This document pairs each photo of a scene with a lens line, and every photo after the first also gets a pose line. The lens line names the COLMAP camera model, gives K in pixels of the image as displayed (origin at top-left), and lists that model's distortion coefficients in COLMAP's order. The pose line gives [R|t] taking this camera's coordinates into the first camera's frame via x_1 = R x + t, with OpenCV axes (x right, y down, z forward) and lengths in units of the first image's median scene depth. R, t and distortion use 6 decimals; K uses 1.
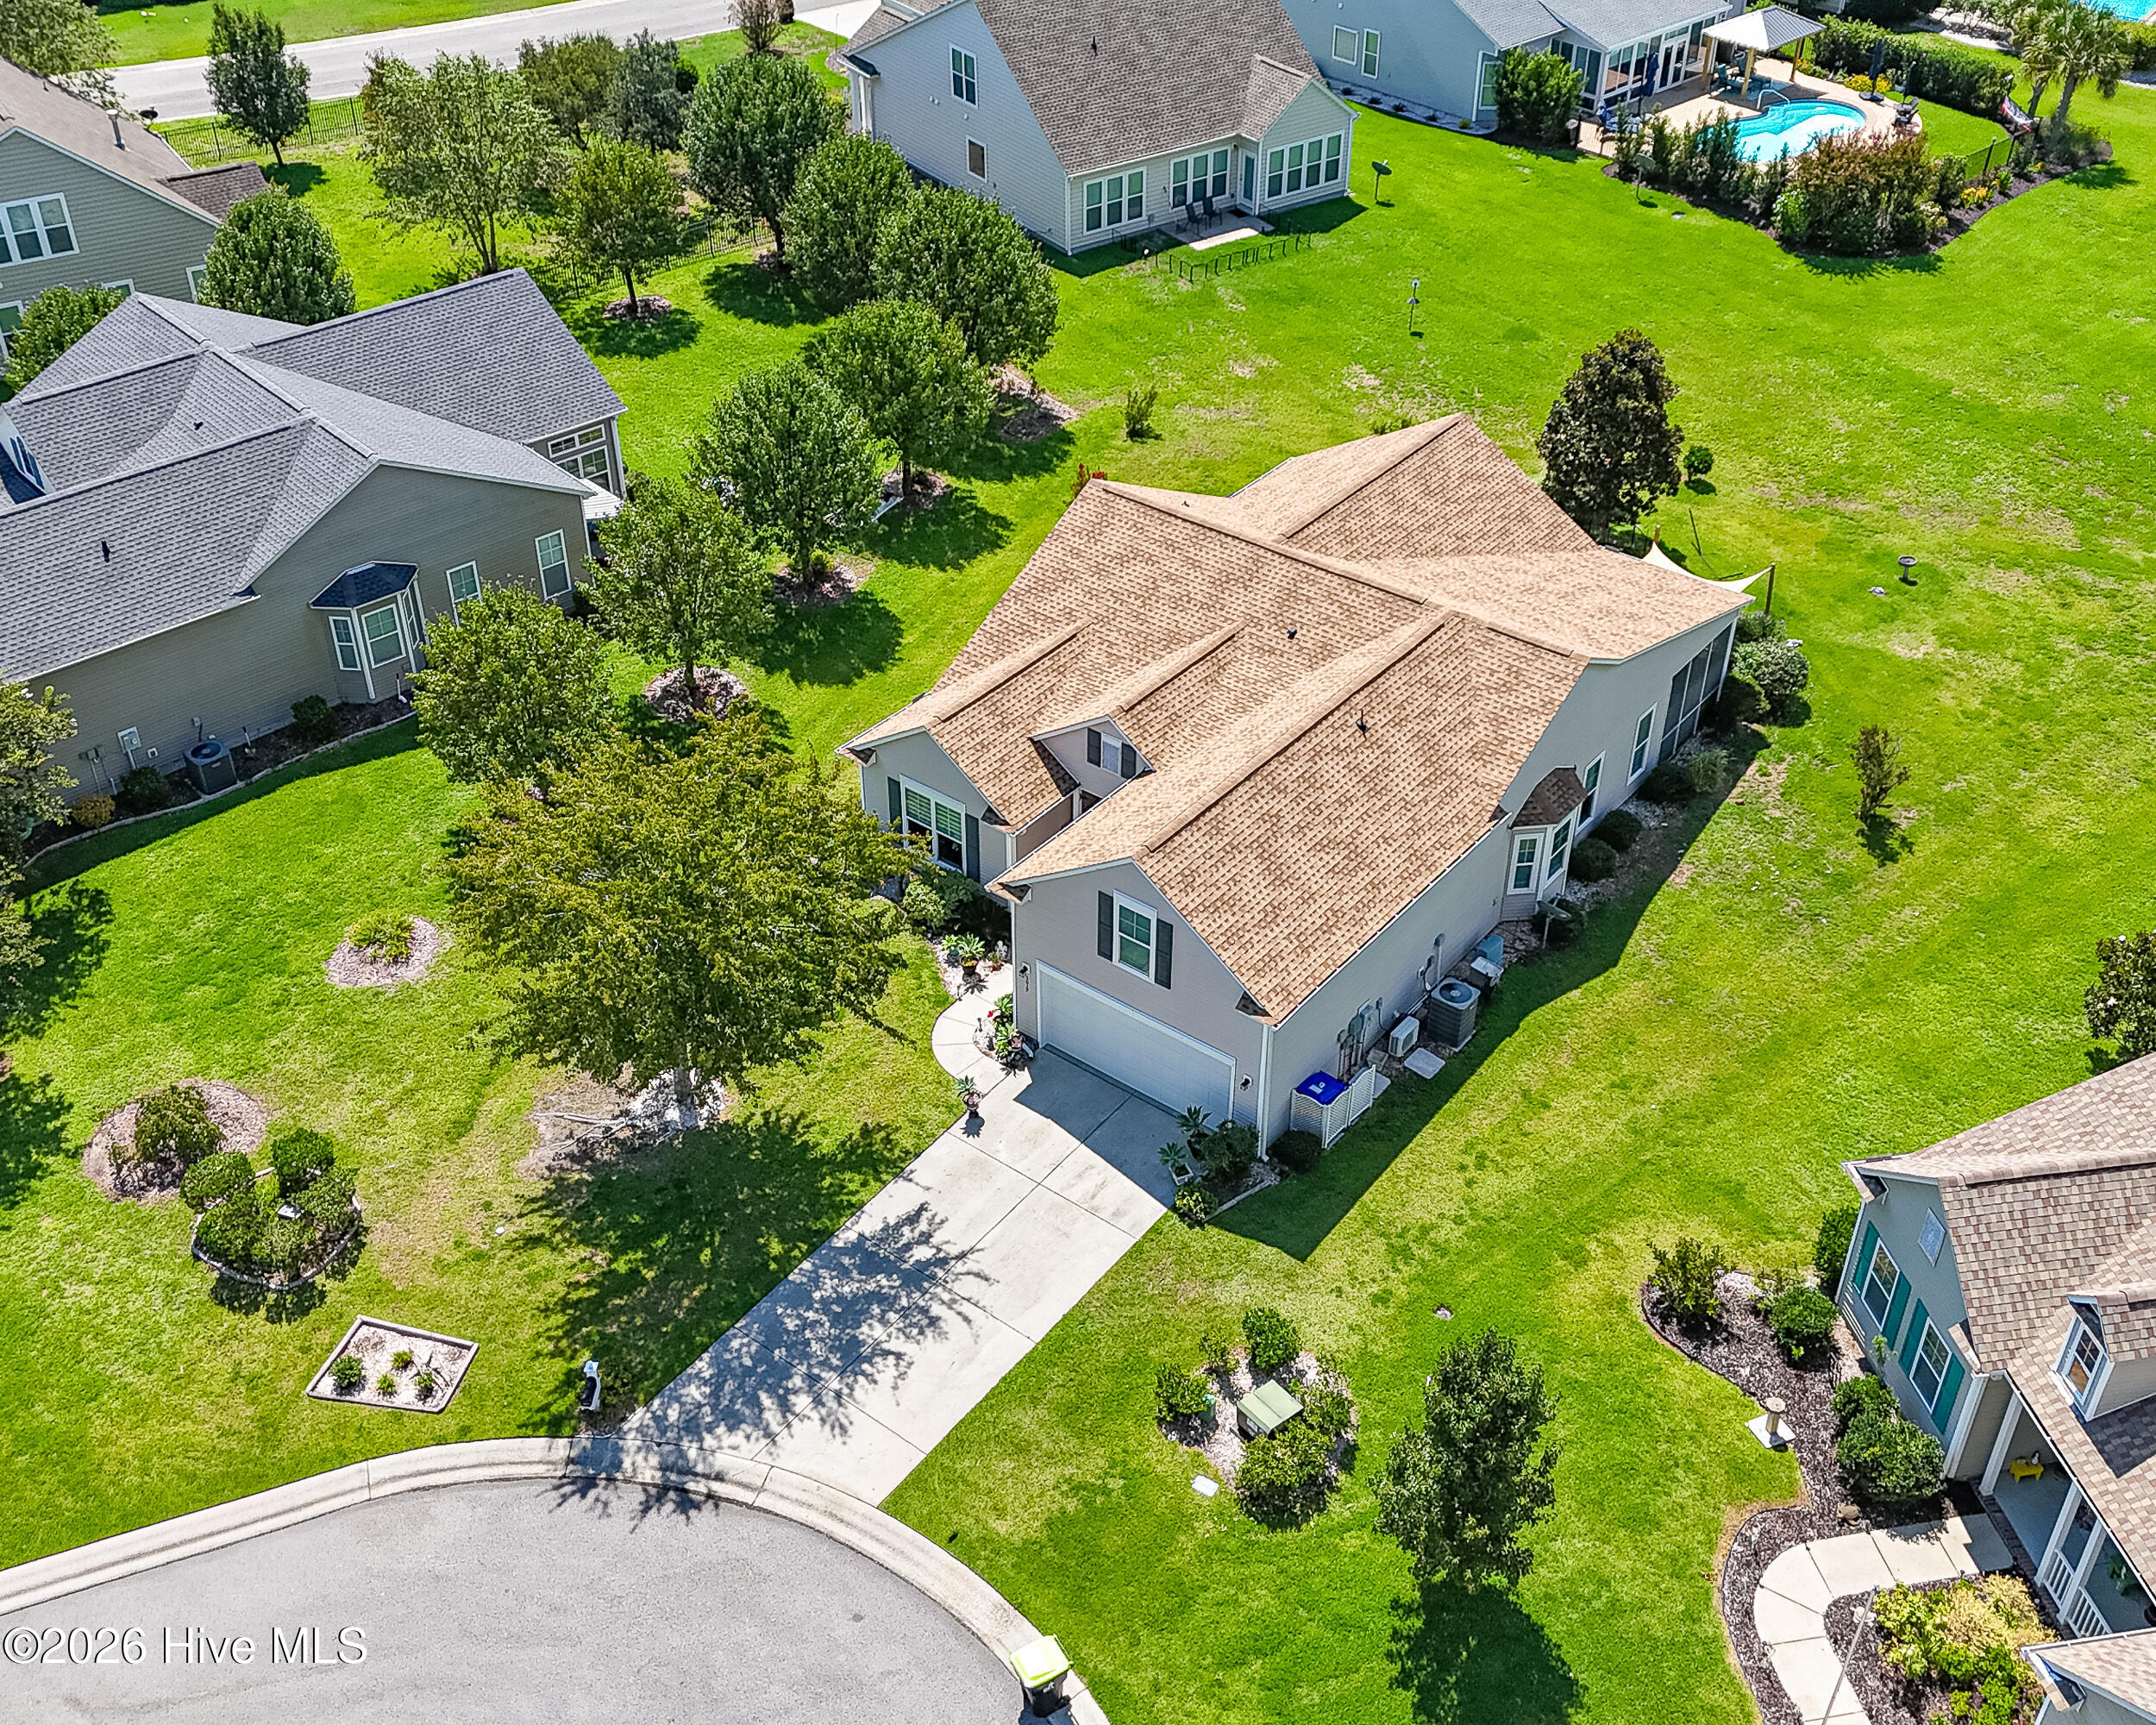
lens RADIAL K [[2267.5, 0, 1065.1], [0, 2267.5, 831.6], [0, 0, 1]] dist [0.104330, -0.204850]
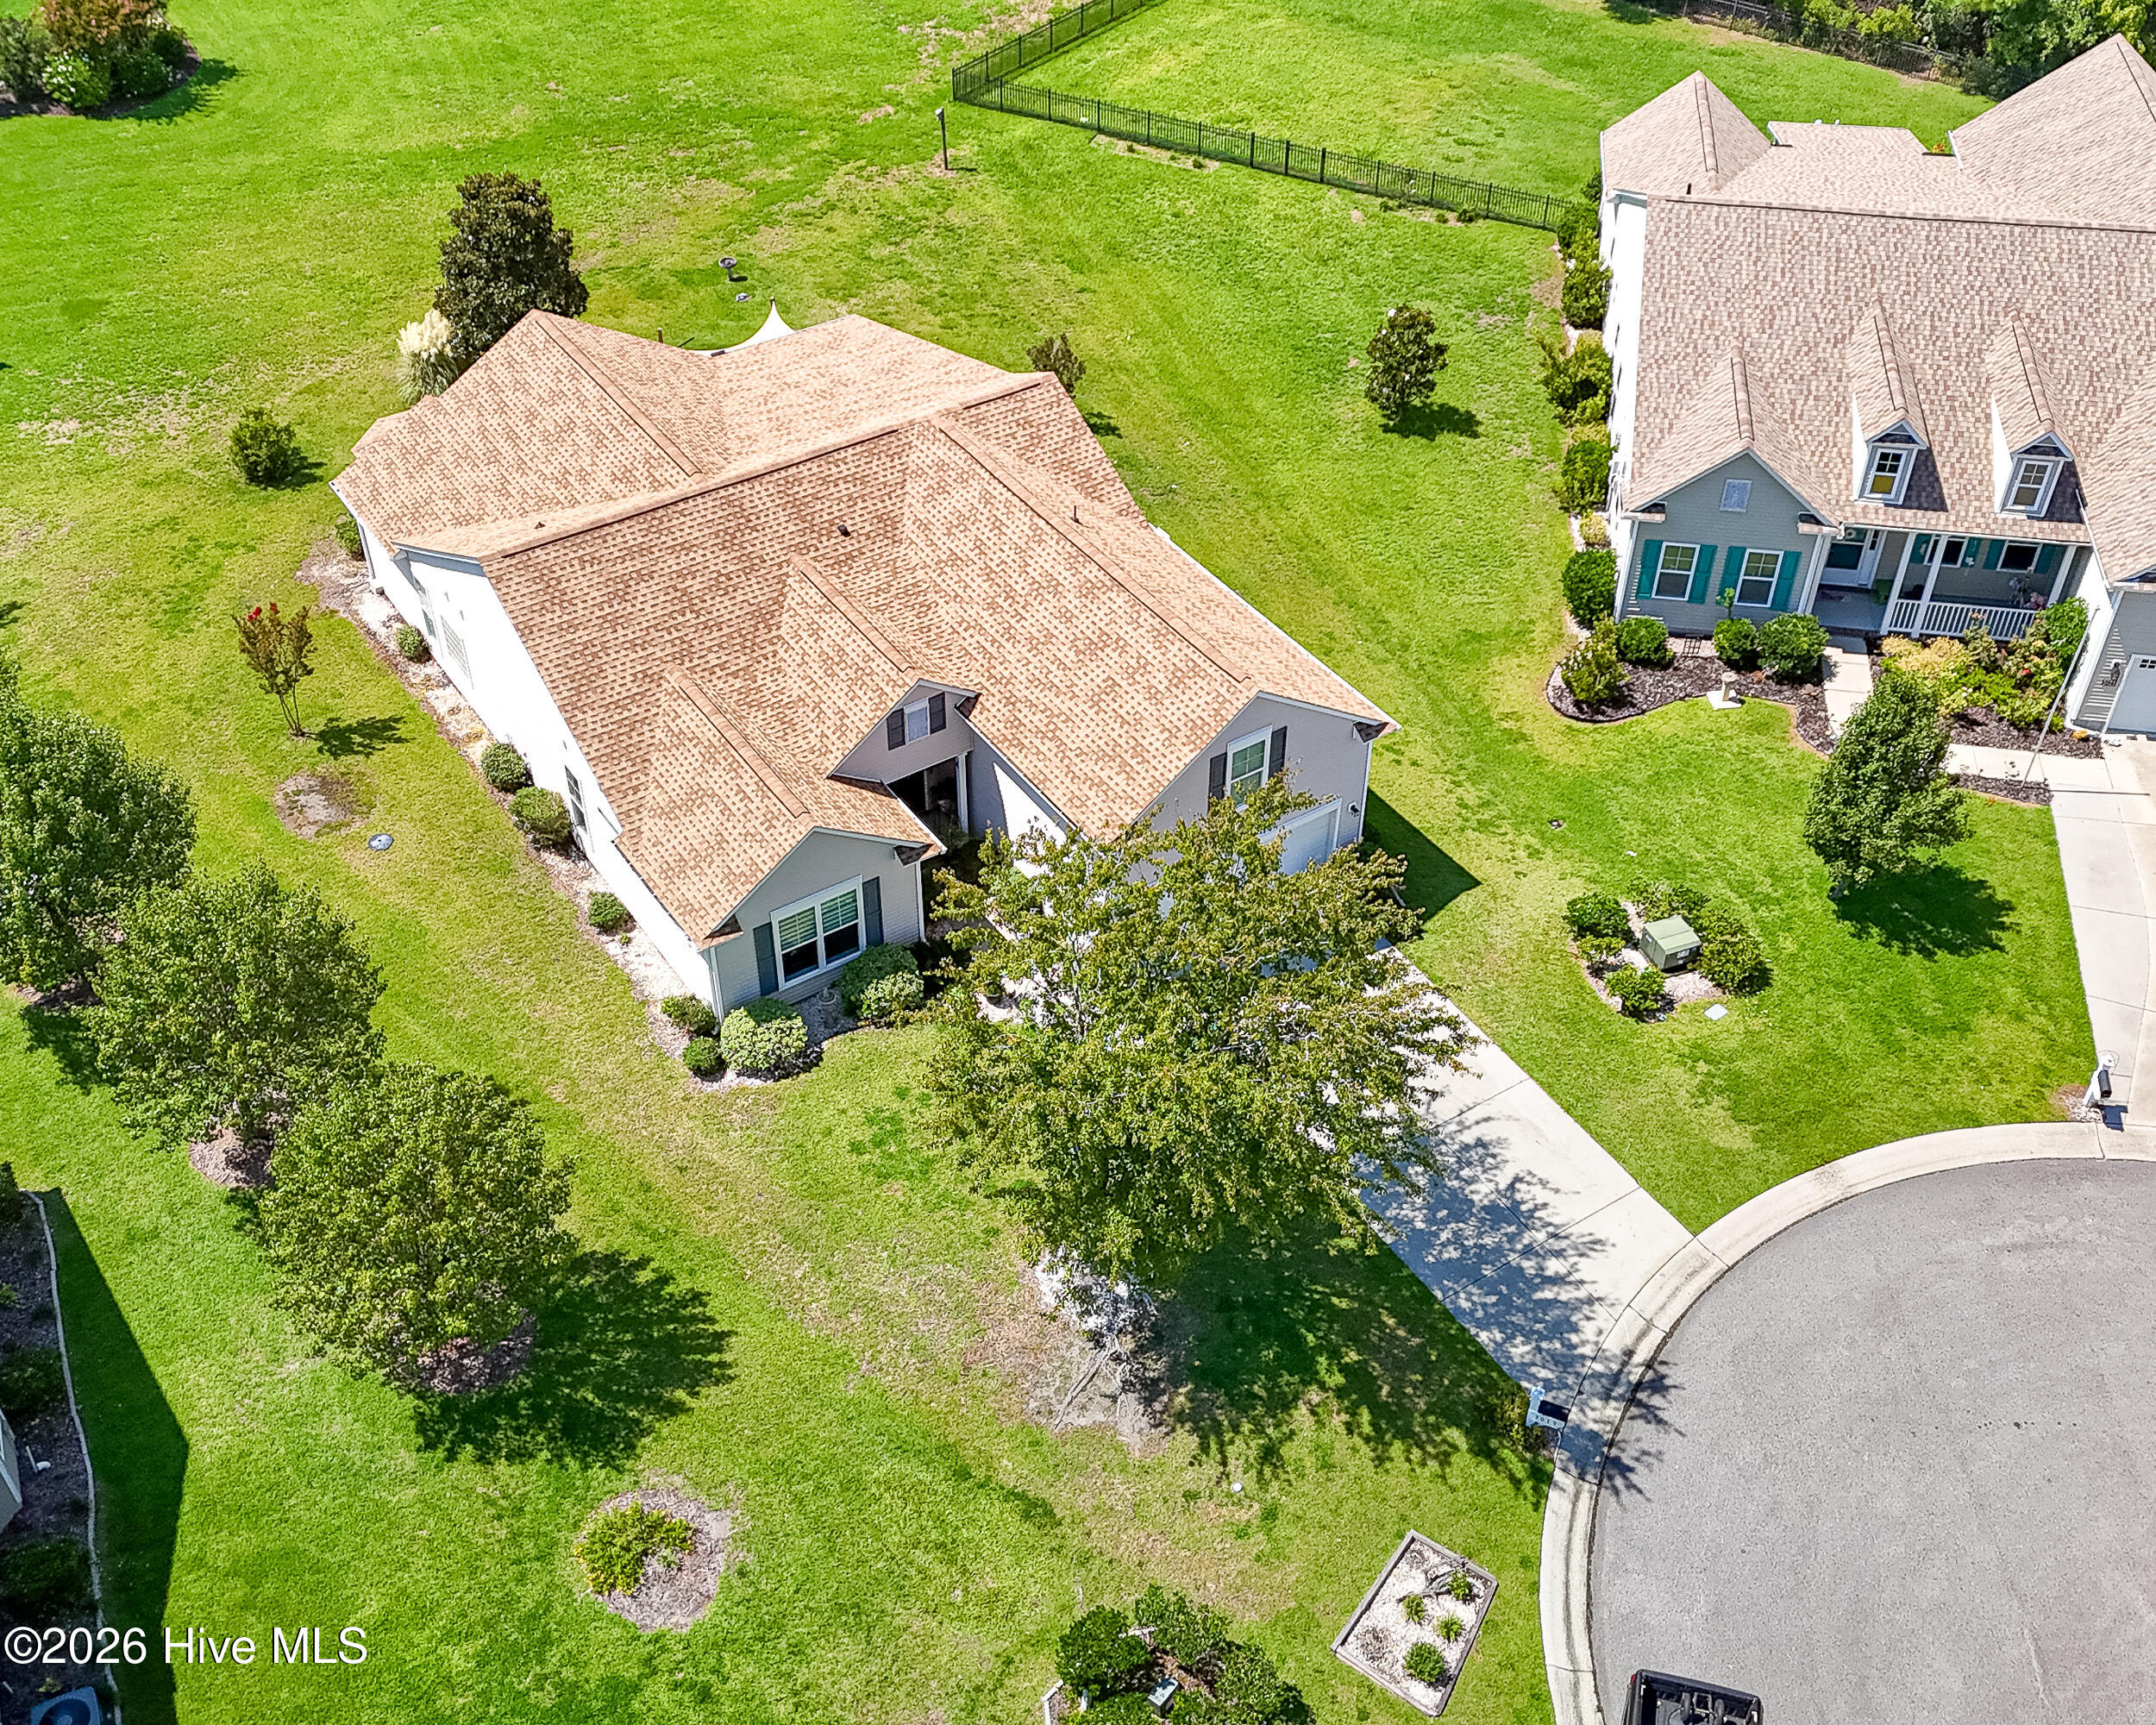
lens RADIAL K [[2271.0, 0, 1078.0], [0, 2271.0, 862.5], [0, 0, 1]] dist [0.130324, -0.275802]
pose [[0.312247, -0.628814, 0.712106, -0.645311], [0.552311, 0.730045, 0.402476, -0.324838], [-0.772952, 0.267632, 0.575255, 0.451872]]
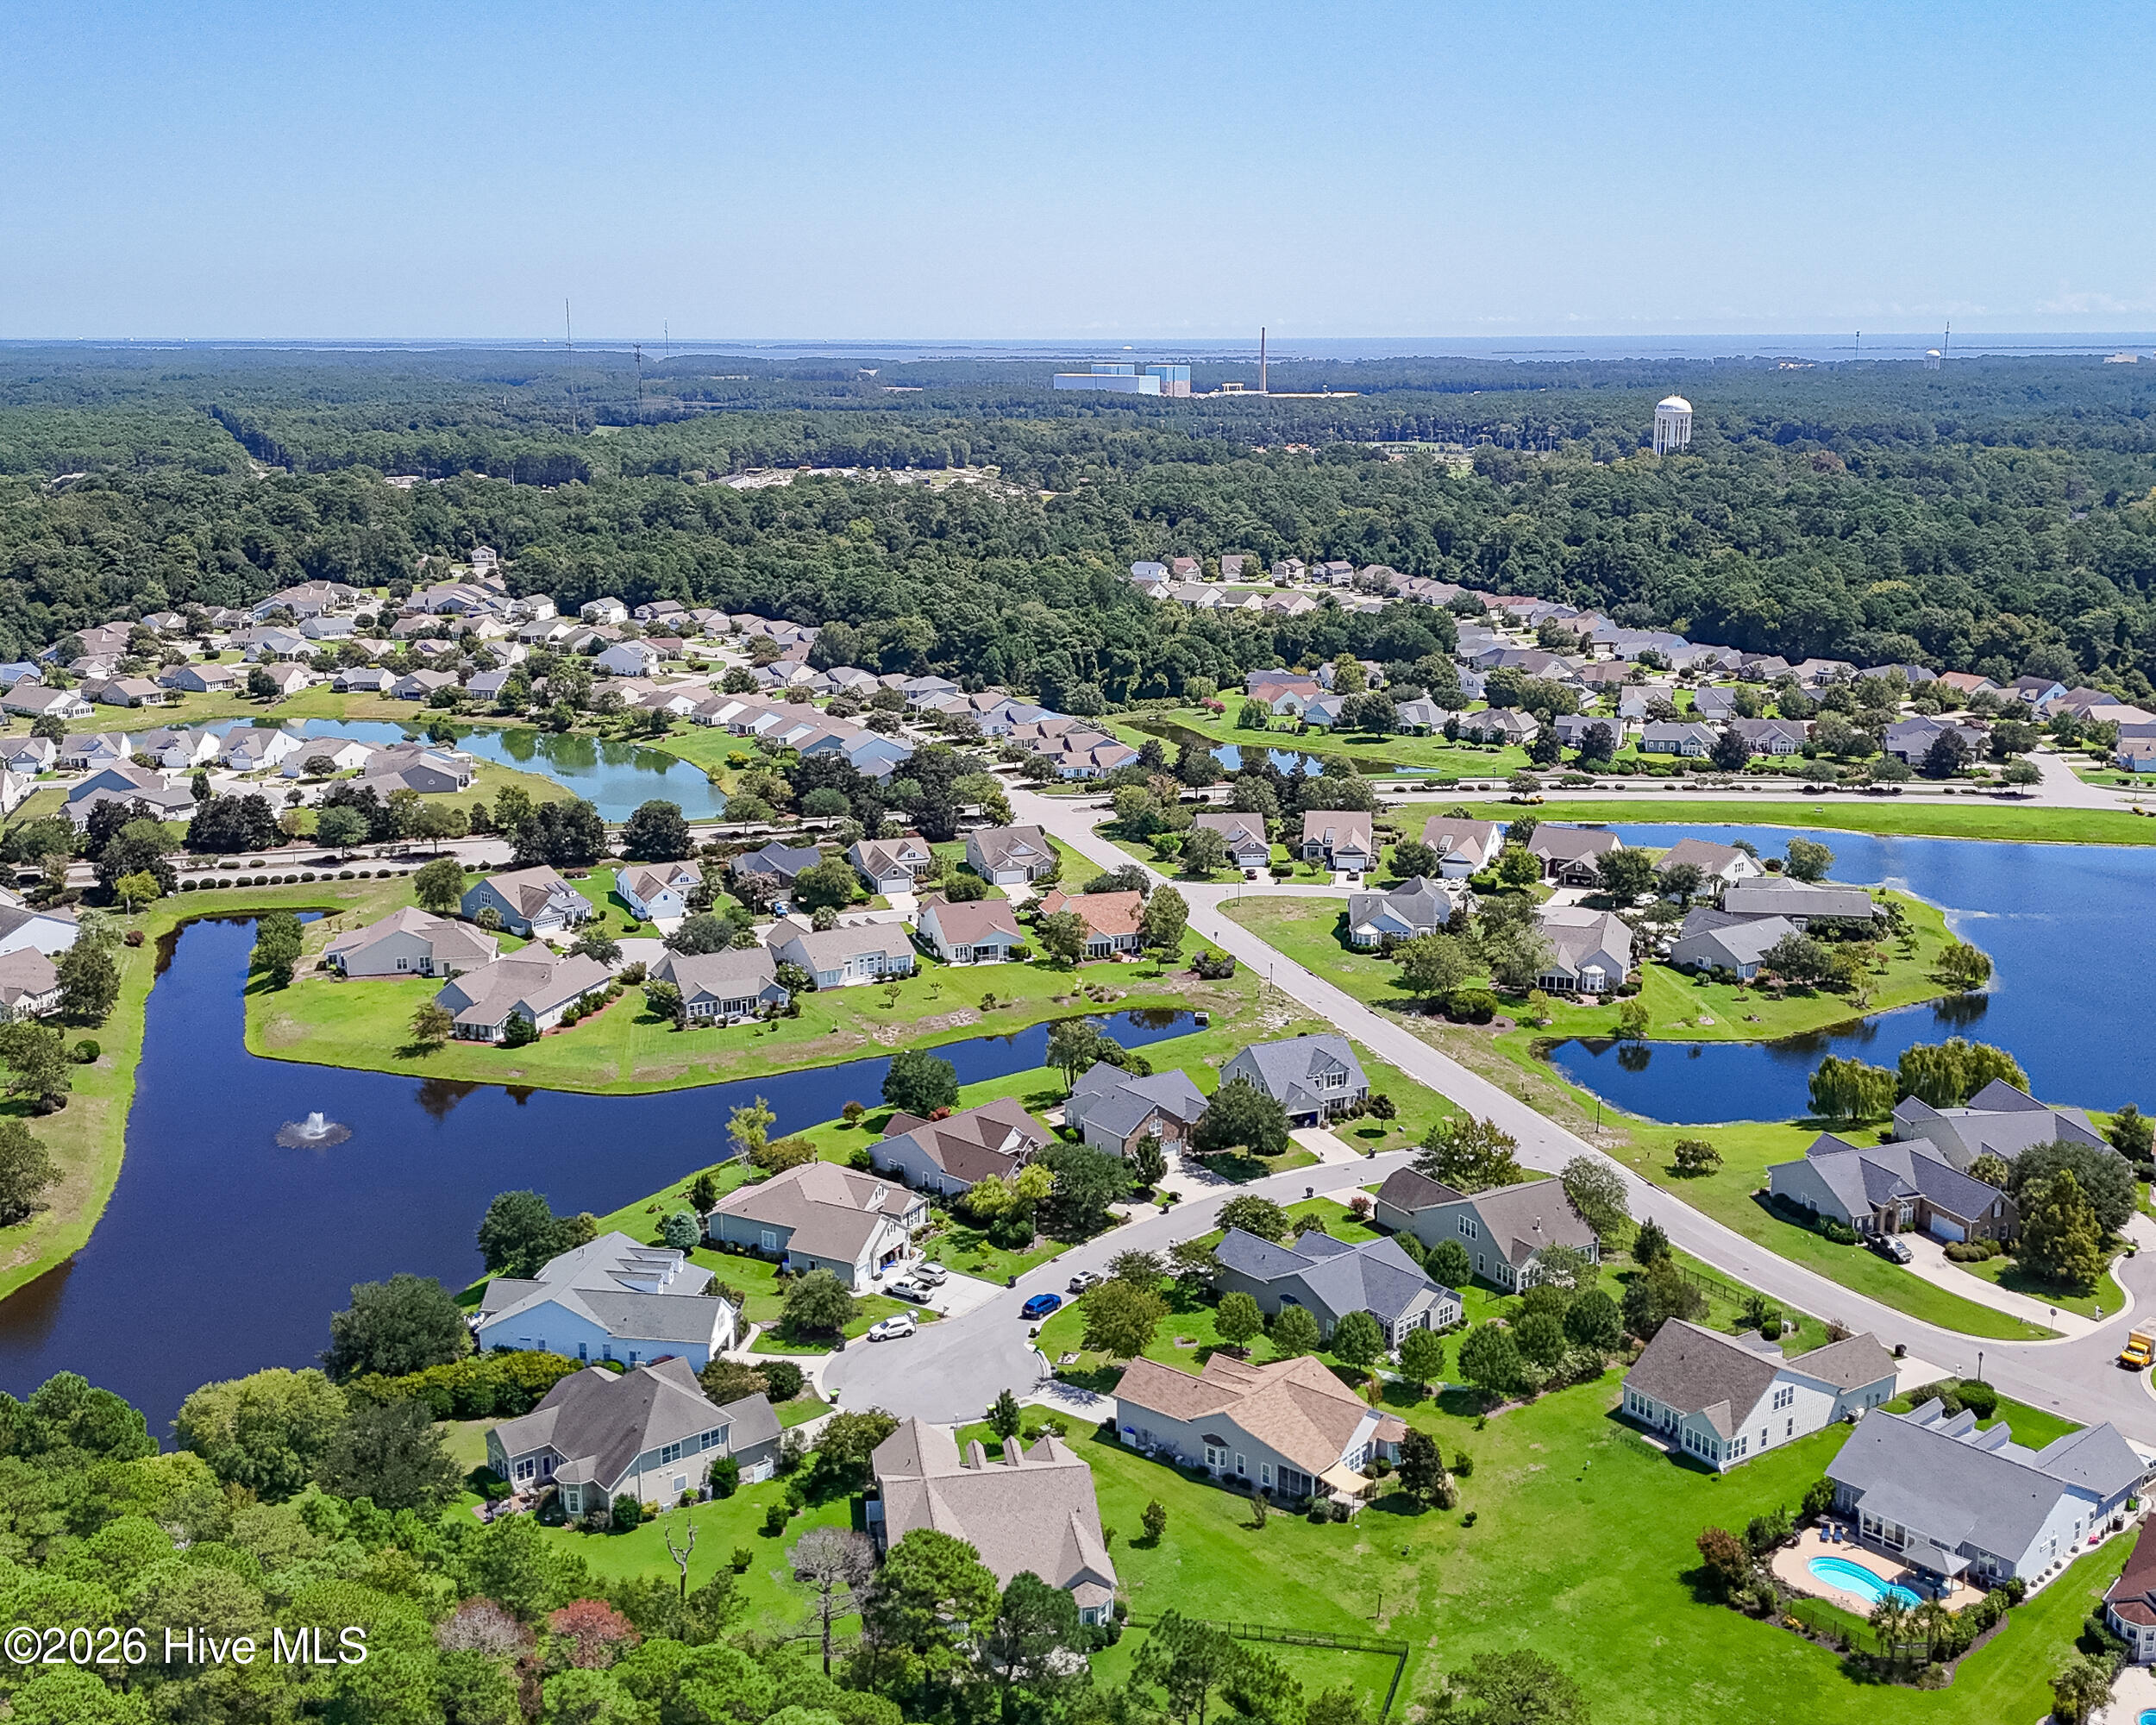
lens RADIAL K [[2272.5, 0, 1078.0], [0, 2272.5, 862.5], [0, 0, 1]] dist [0.155630, -0.303906]
pose [[-0.019478, 0.230671, -0.972837, 3.891671], [-0.580688, 0.789475, 0.198820, -1.474097], [0.813893, 0.568788, 0.118571, -0.223720]]
